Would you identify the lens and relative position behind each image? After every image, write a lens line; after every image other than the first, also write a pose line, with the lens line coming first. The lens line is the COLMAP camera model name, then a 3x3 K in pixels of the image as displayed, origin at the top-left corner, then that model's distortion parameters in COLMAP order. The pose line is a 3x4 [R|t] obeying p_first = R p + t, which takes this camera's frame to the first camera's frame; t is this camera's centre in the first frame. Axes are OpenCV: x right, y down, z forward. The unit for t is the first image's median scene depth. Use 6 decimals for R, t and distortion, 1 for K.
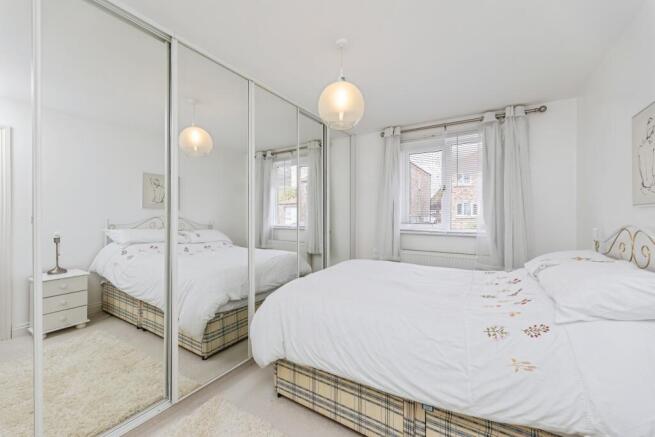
lens RADIAL K [[268.9, 0, 330.0], [0, 268.9, 214.8], [0, 0, 1]] dist [0.001299, -0.001222]
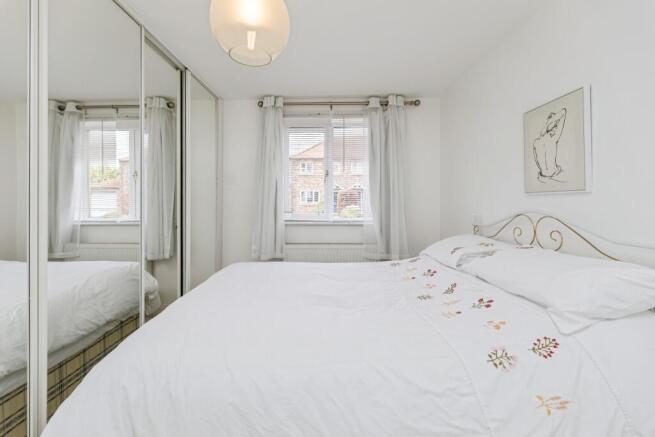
lens RADIAL K [[268.9, 0, 317.1], [0, 268.9, 198.6], [0, 0, 1]] dist [0.001299, -0.001222]
pose [[0.857188, 0.001854, 0.515000, -0.086071], [0.004901, 0.999919, -0.011757, -0.001769], [-0.514980, 0.012602, 0.857110, 0.251420]]
